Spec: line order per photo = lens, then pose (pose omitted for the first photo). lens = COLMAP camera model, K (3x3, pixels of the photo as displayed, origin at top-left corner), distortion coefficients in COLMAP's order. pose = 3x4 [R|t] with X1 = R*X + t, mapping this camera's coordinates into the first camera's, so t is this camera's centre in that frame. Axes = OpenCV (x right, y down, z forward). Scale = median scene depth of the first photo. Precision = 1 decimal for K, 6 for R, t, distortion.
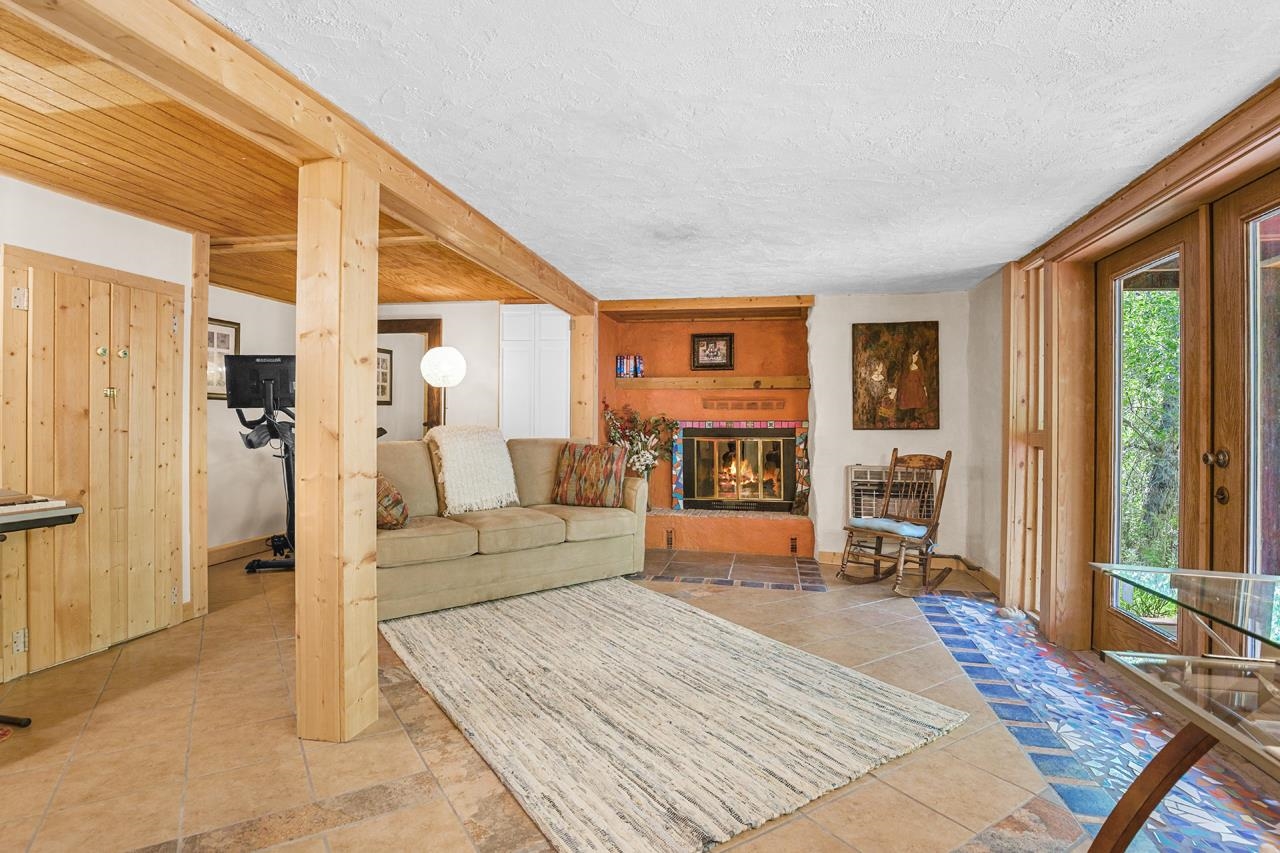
lens RADIAL K [[649.2, 0, 639.0], [0, 649.2, 418.7], [0, 0, 1]] dist [-0.029192, -0.000217]
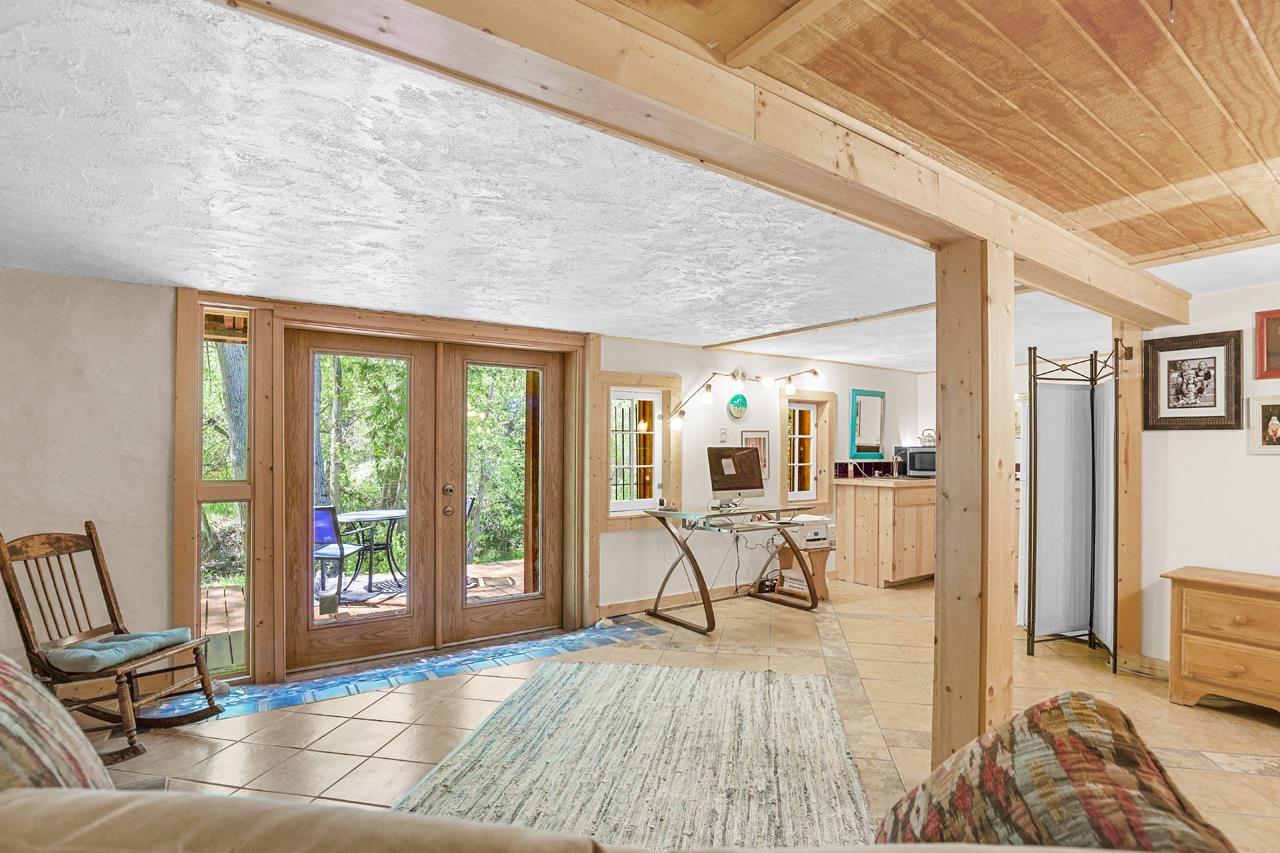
lens RADIAL K [[640.1, 0, 658.6], [0, 640.1, 449.0], [0, 0, 1]] dist [-0.029940, -0.000241]
pose [[-0.740199, -0.012161, 0.672278, -0.450235], [-0.015535, 0.999879, 0.000982, -0.039910], [-0.672208, -0.009717, -0.740298, 1.213920]]
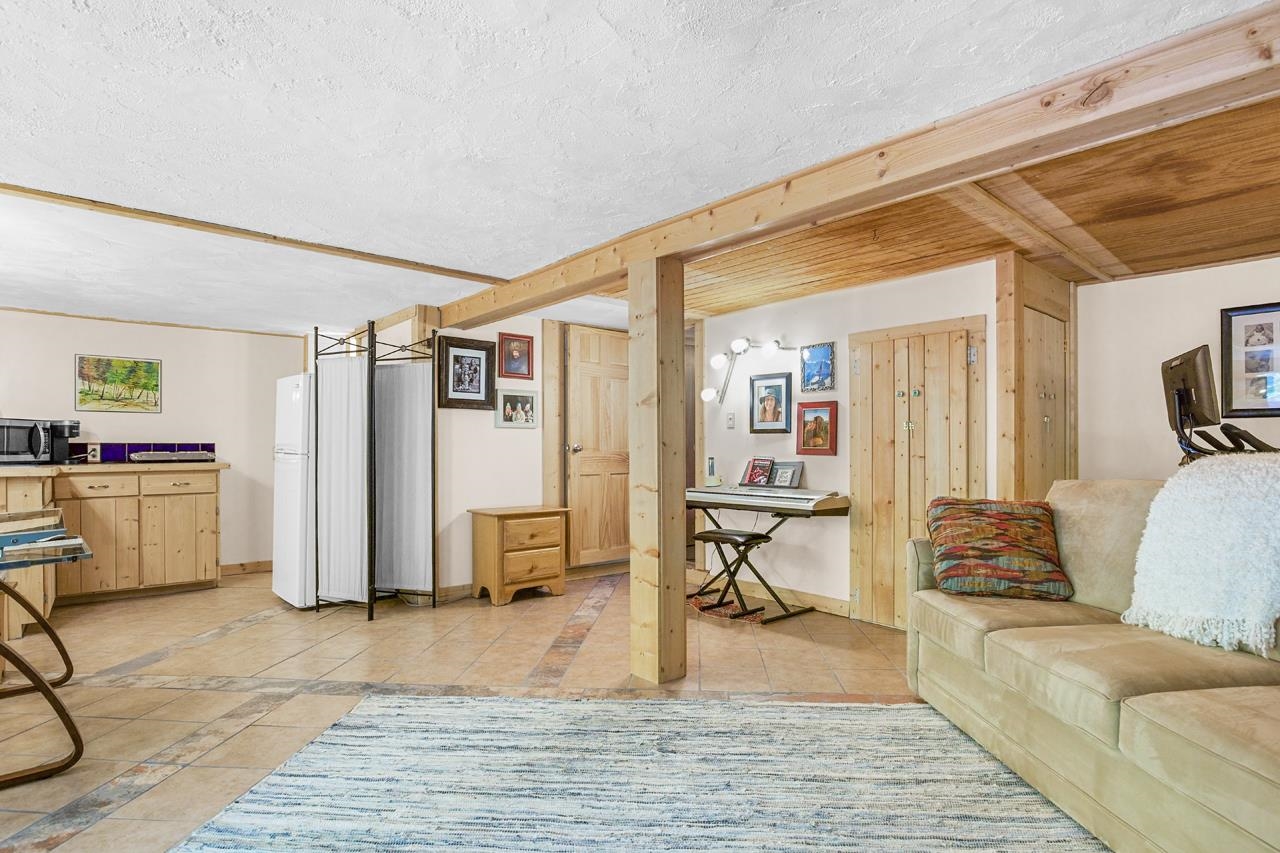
lens RADIAL K [[640.1, 0, 658.6], [0, 640.1, 449.0], [0, 0, 1]] dist [-0.029940, -0.000241]
pose [[-0.580570, -0.005565, -0.814191, 0.373016], [0.003382, 0.999952, -0.009246, 0.011845], [0.814203, -0.008121, -0.580523, 1.057589]]
